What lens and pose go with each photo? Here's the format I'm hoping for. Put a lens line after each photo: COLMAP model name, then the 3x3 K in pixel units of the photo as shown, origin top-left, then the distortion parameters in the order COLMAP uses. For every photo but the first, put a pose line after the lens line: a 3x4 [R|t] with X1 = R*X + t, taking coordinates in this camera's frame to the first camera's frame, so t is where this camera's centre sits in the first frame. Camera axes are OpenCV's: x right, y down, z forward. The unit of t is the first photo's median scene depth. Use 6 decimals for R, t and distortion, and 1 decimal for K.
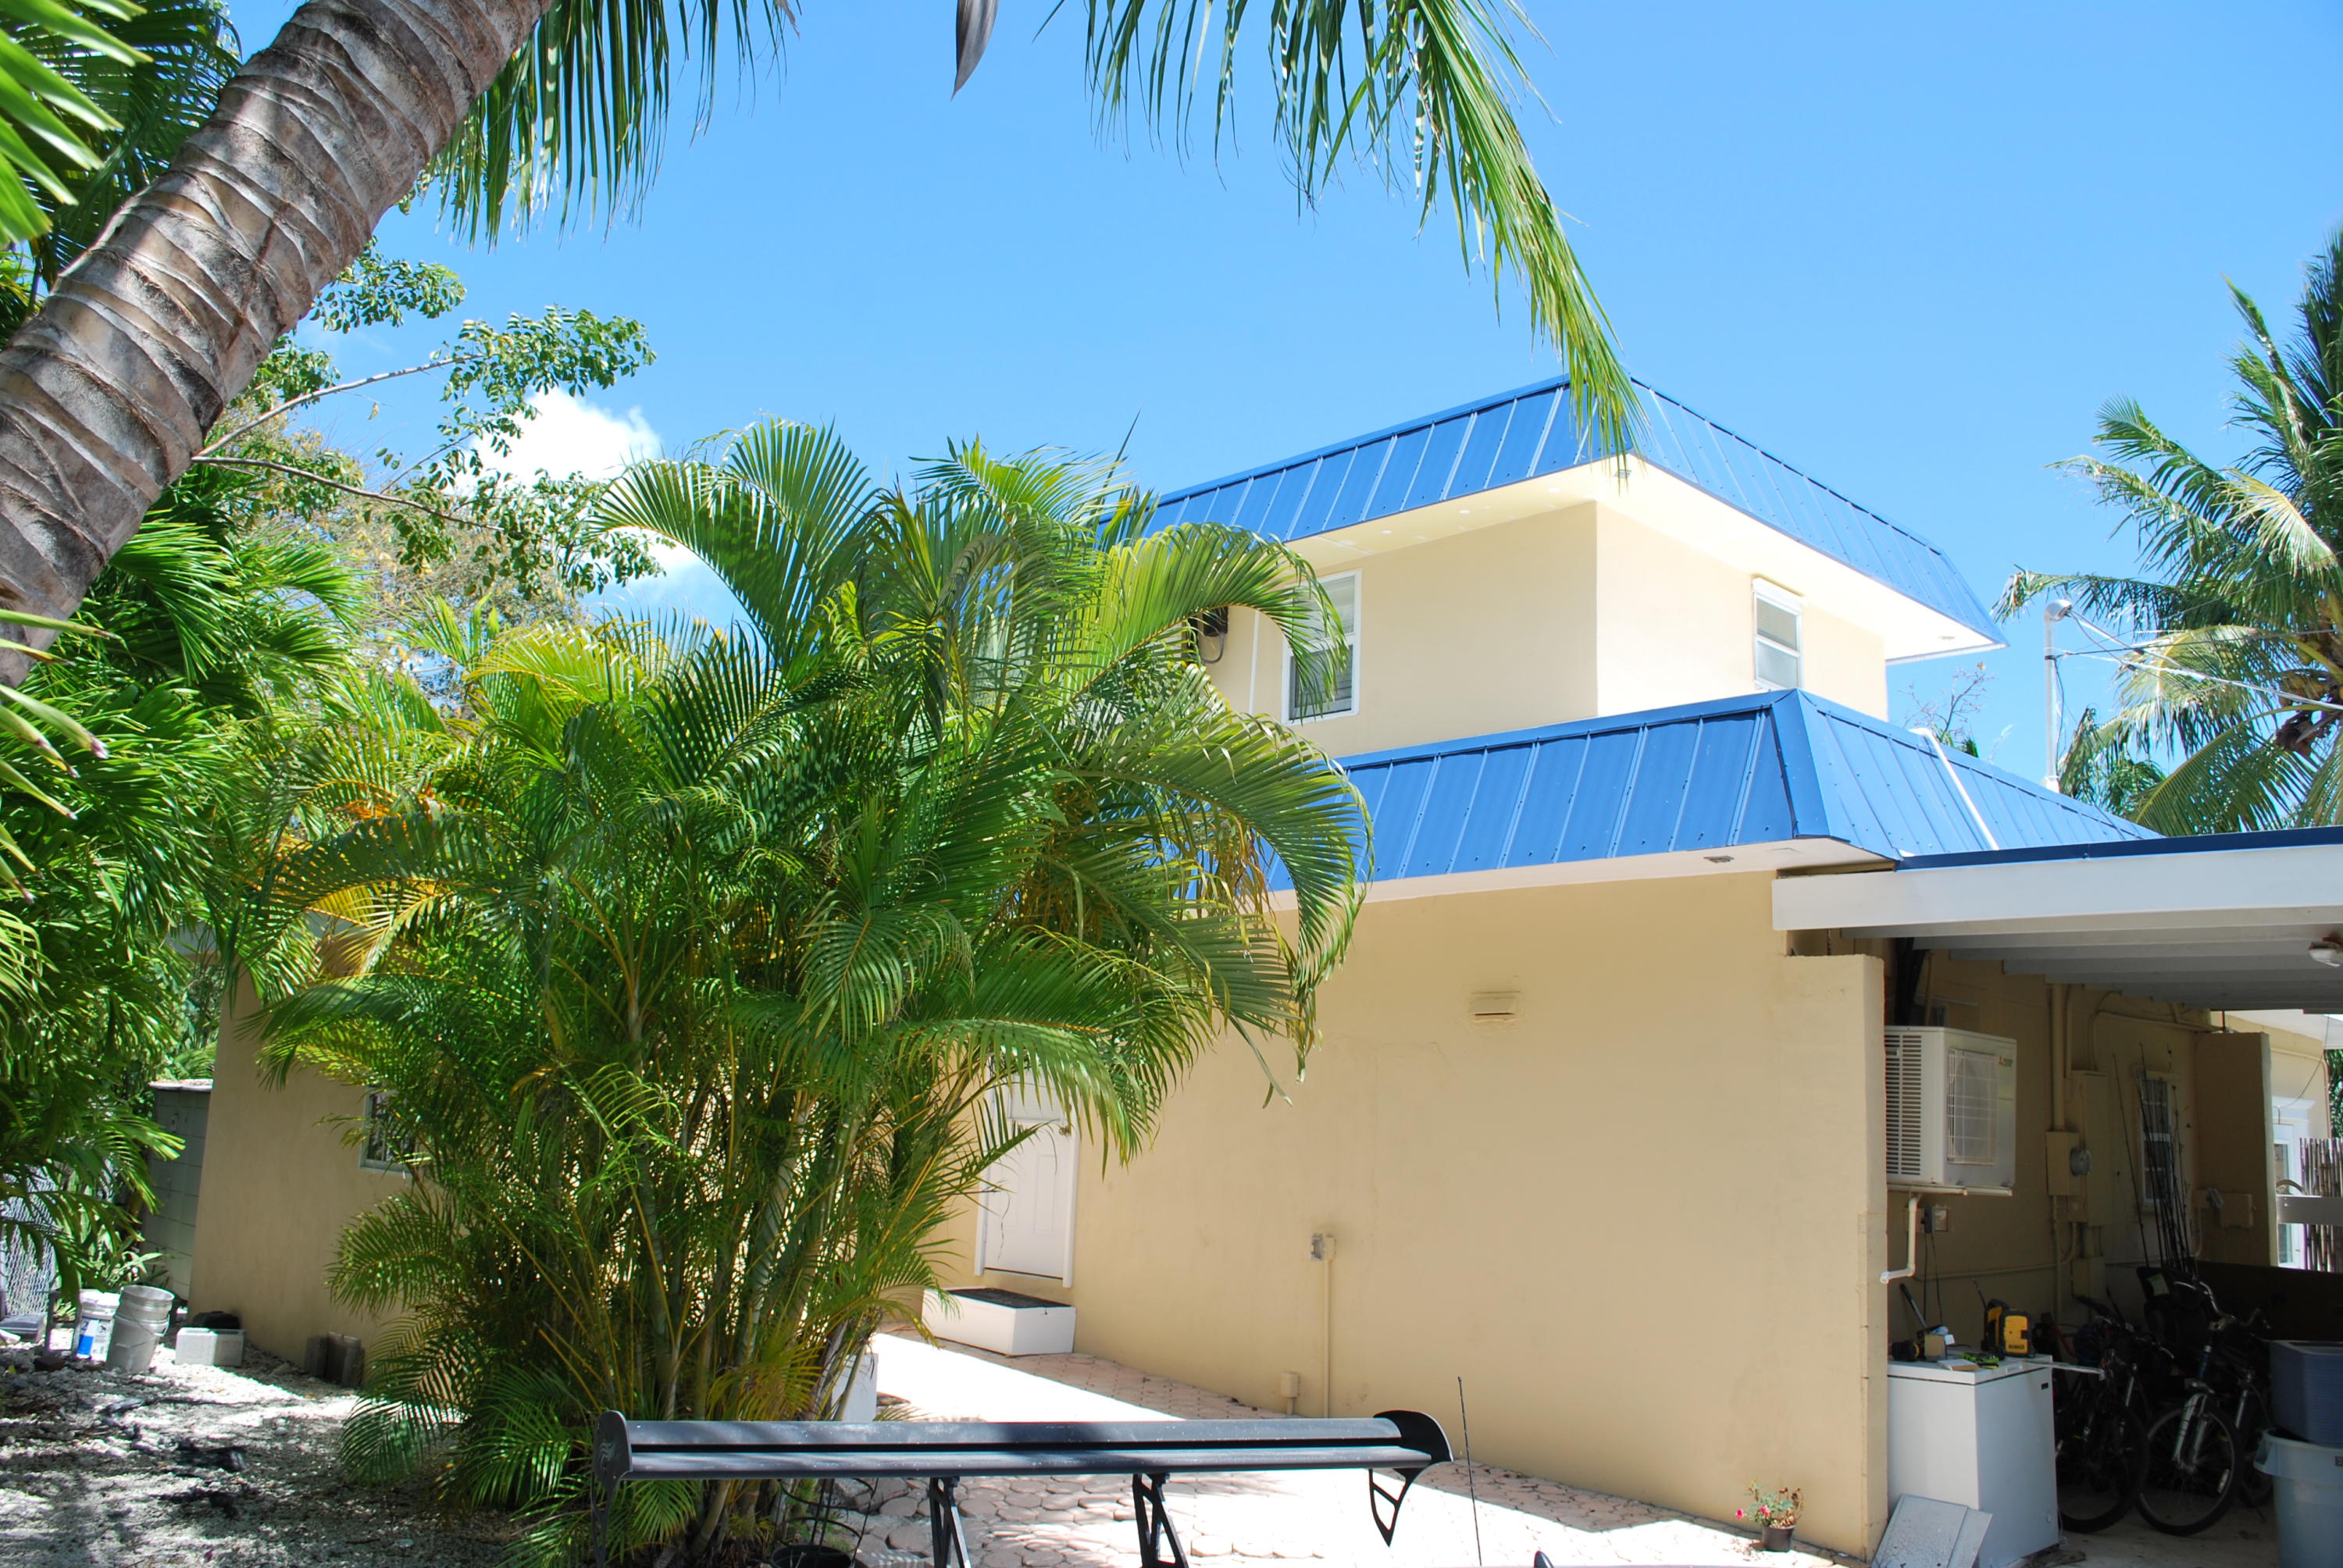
lens RADIAL K [[1882.7, 0, 1171.5], [0, 1882.7, 784.0], [0, 0, 1]] dist [-0.086297, 0.011078]
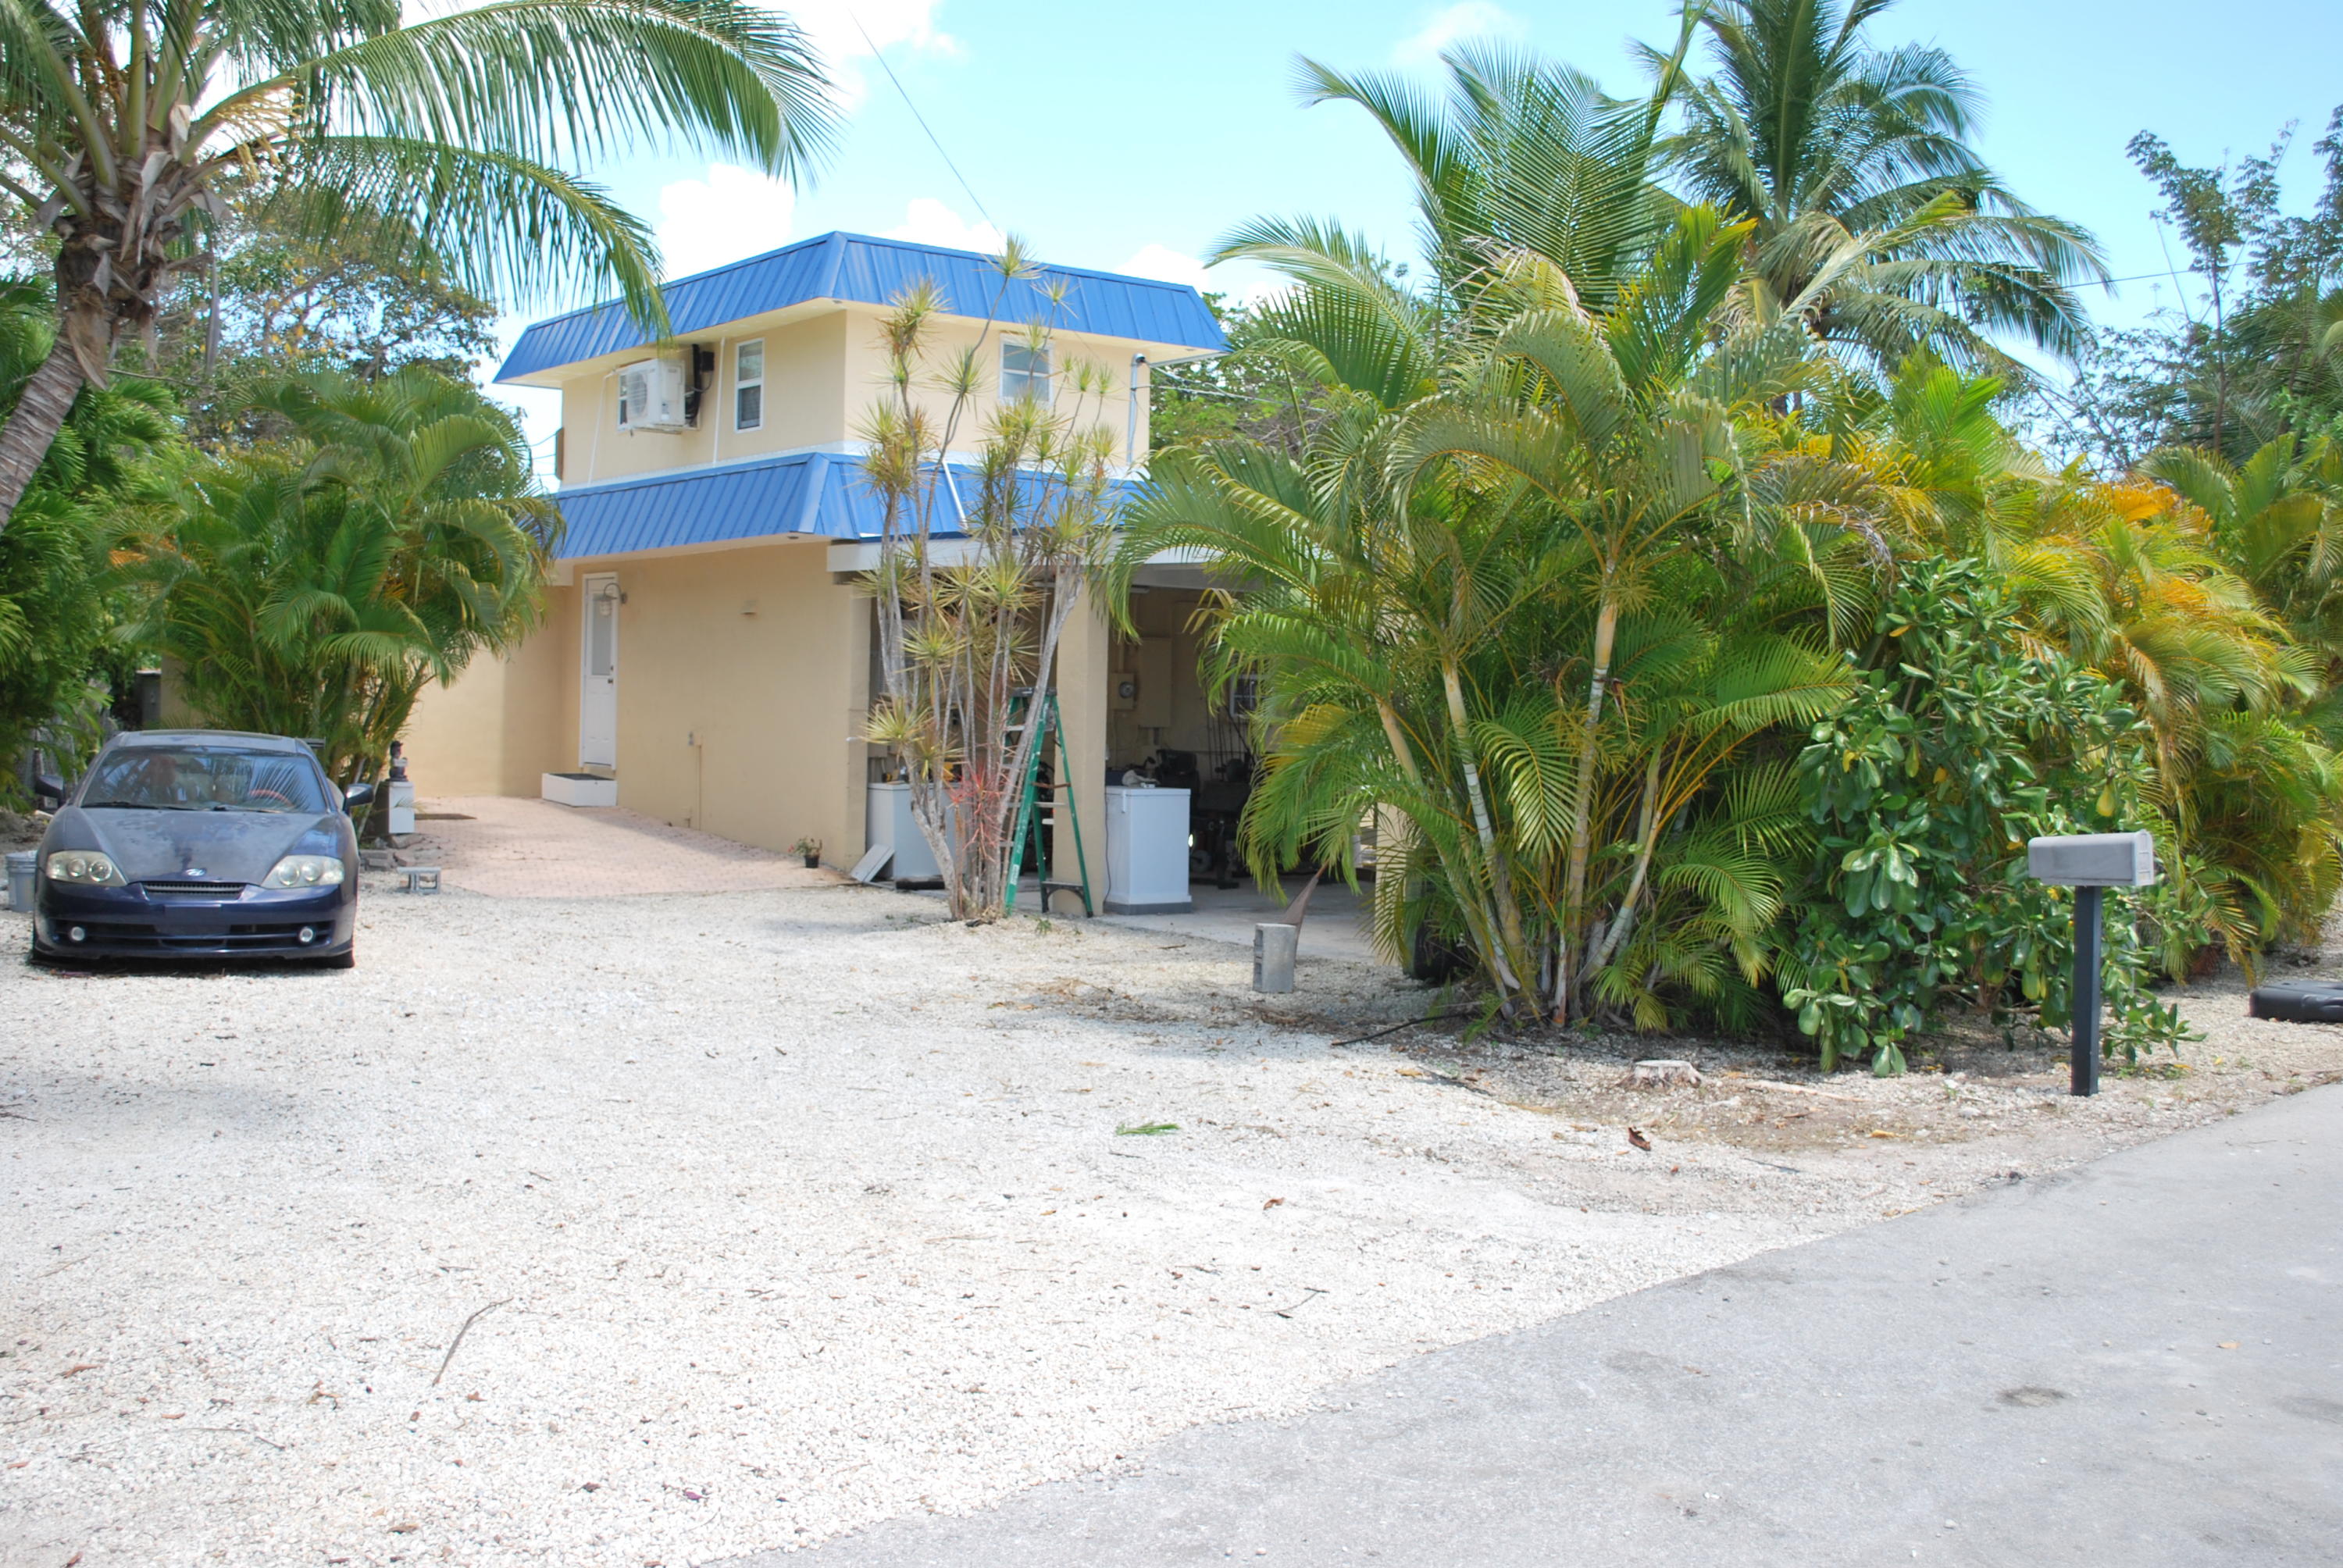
lens RADIAL K [[2288.2, 0, 1171.5], [0, 2288.2, 784.0], [0, 0, 1]] dist [-0.021665, -0.004933]
pose [[0.991442, -0.013649, -0.129829, 1.002159], [0.041188, 0.976429, 0.211874, -0.201709], [0.123877, -0.215408, 0.968635, -1.361439]]
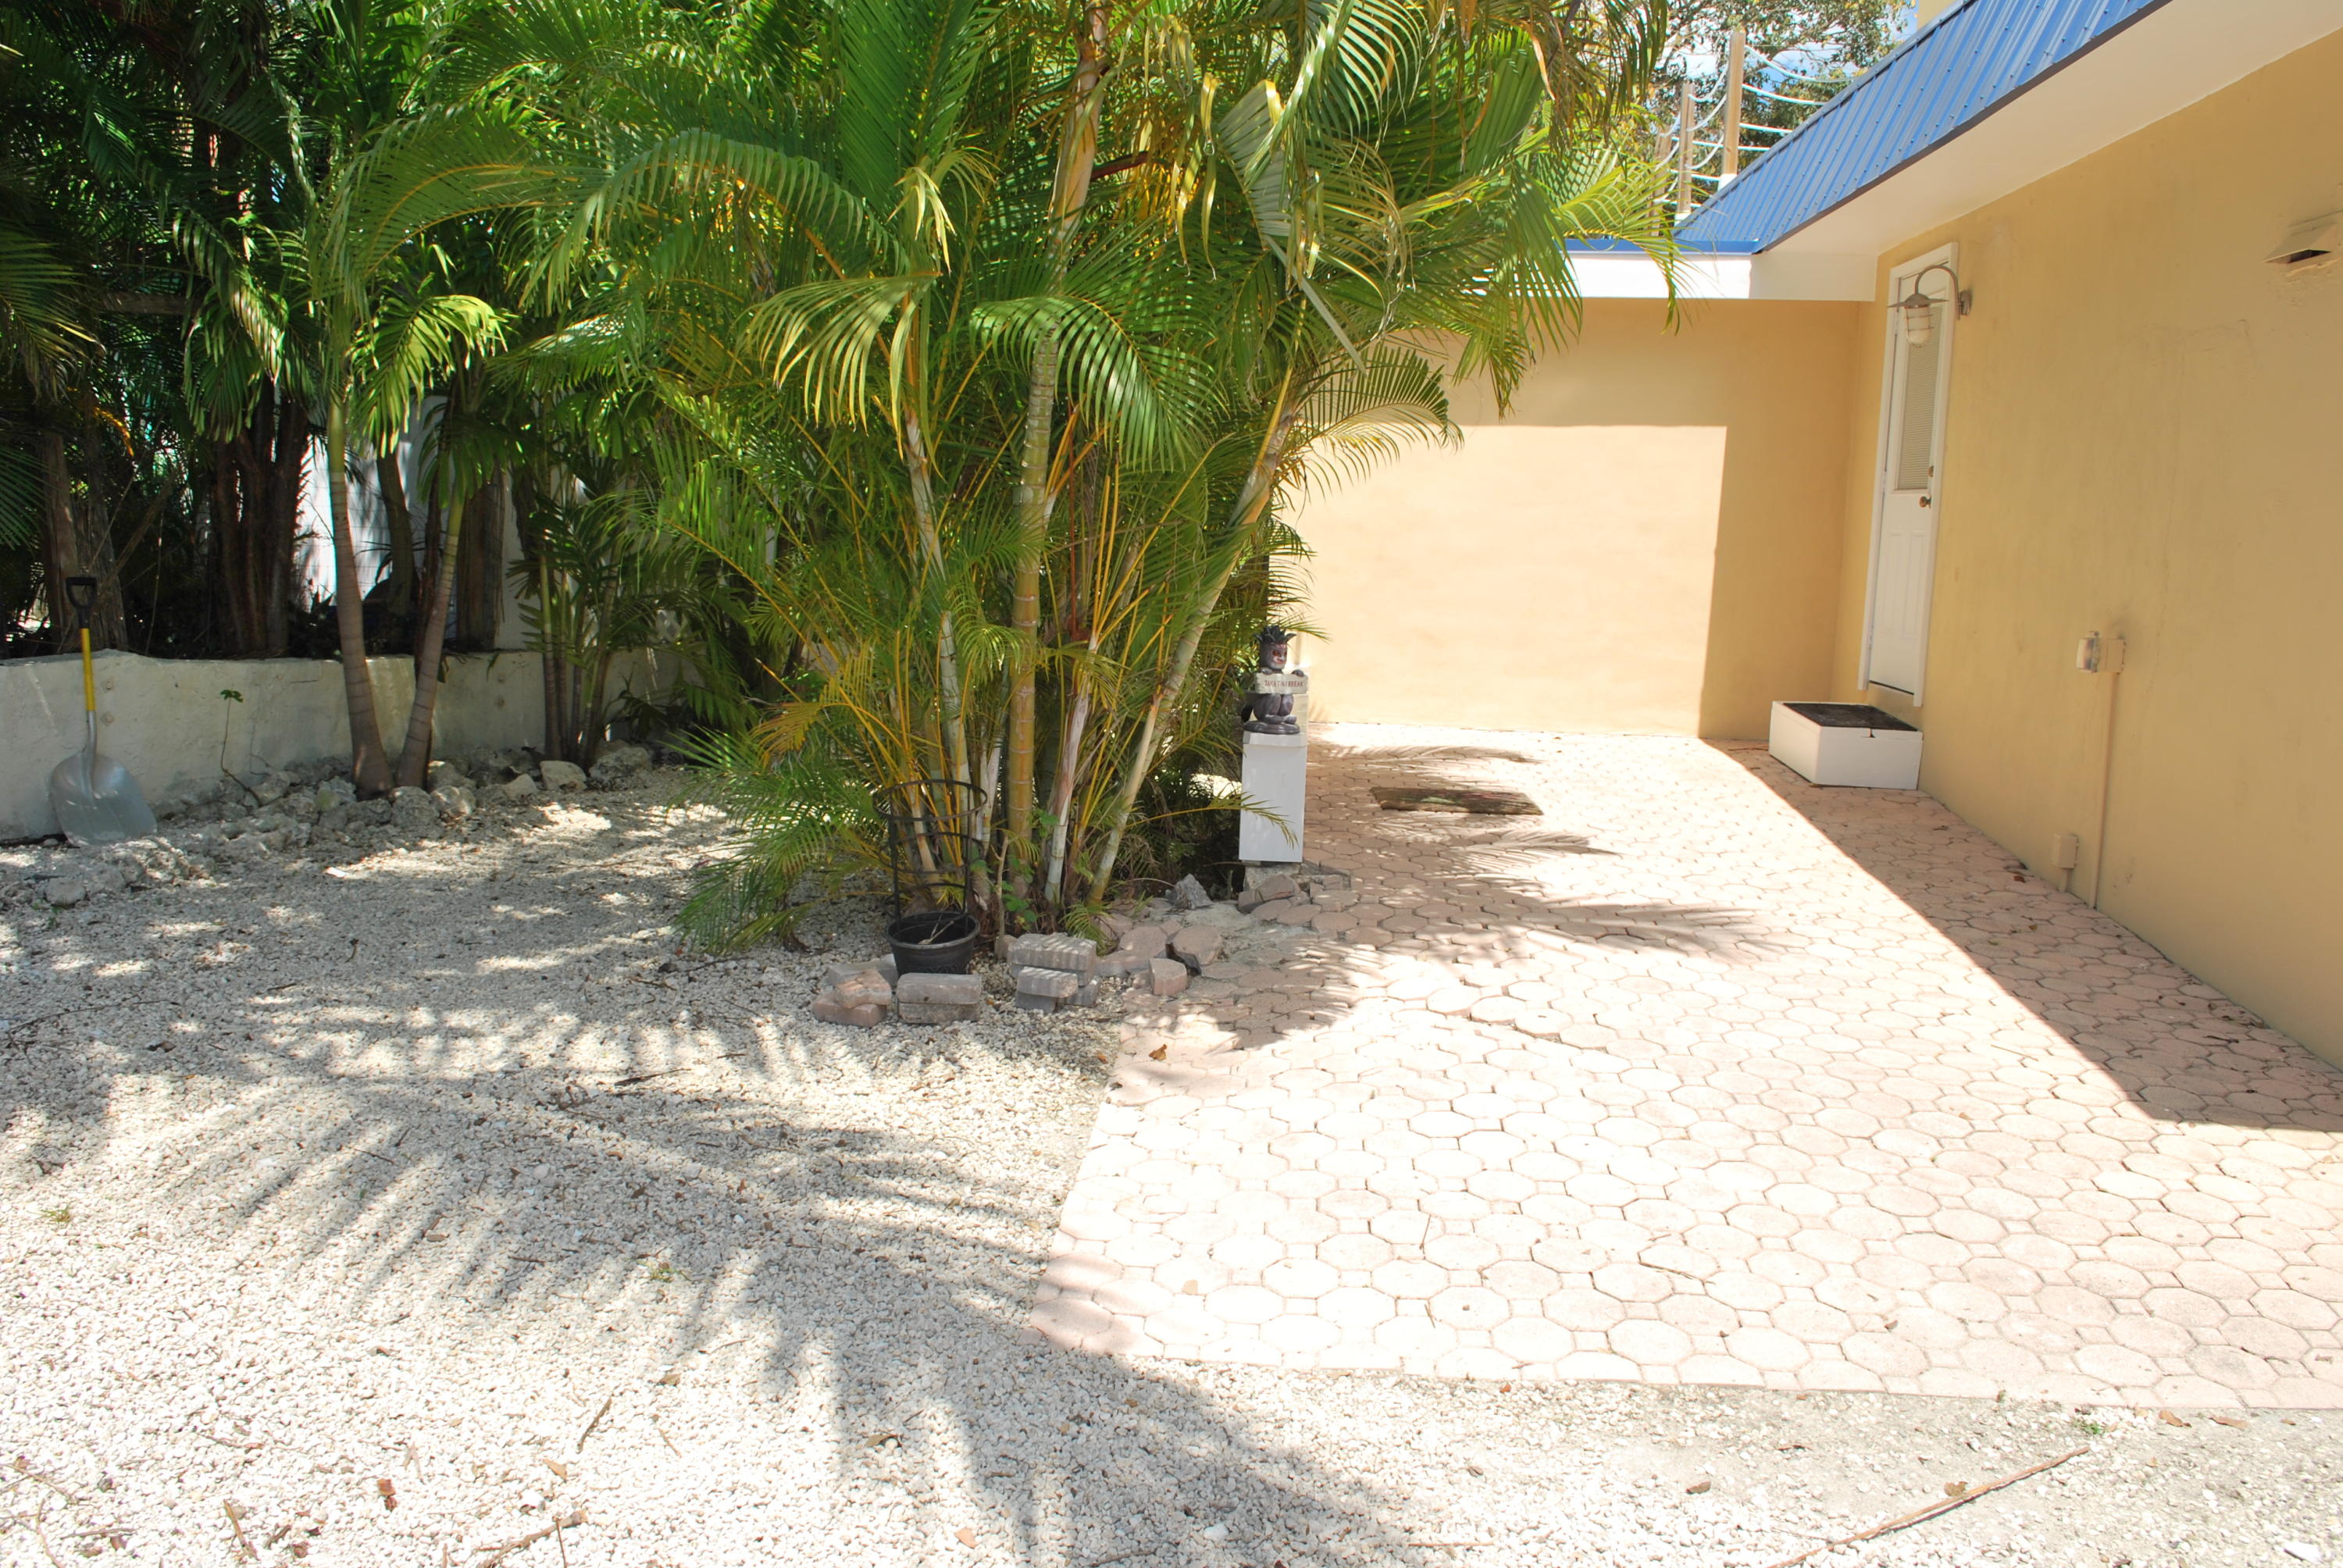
lens RADIAL K [[1882.7, 0, 1171.5], [0, 1882.7, 784.0], [0, 0, 1]] dist [-0.086297, 0.011078]
pose [[0.670345, 0.085683, -0.737086, 0.408343], [0.127084, 0.965380, 0.227798, 0.121651], [0.731086, -0.246375, 0.636248, 0.398385]]
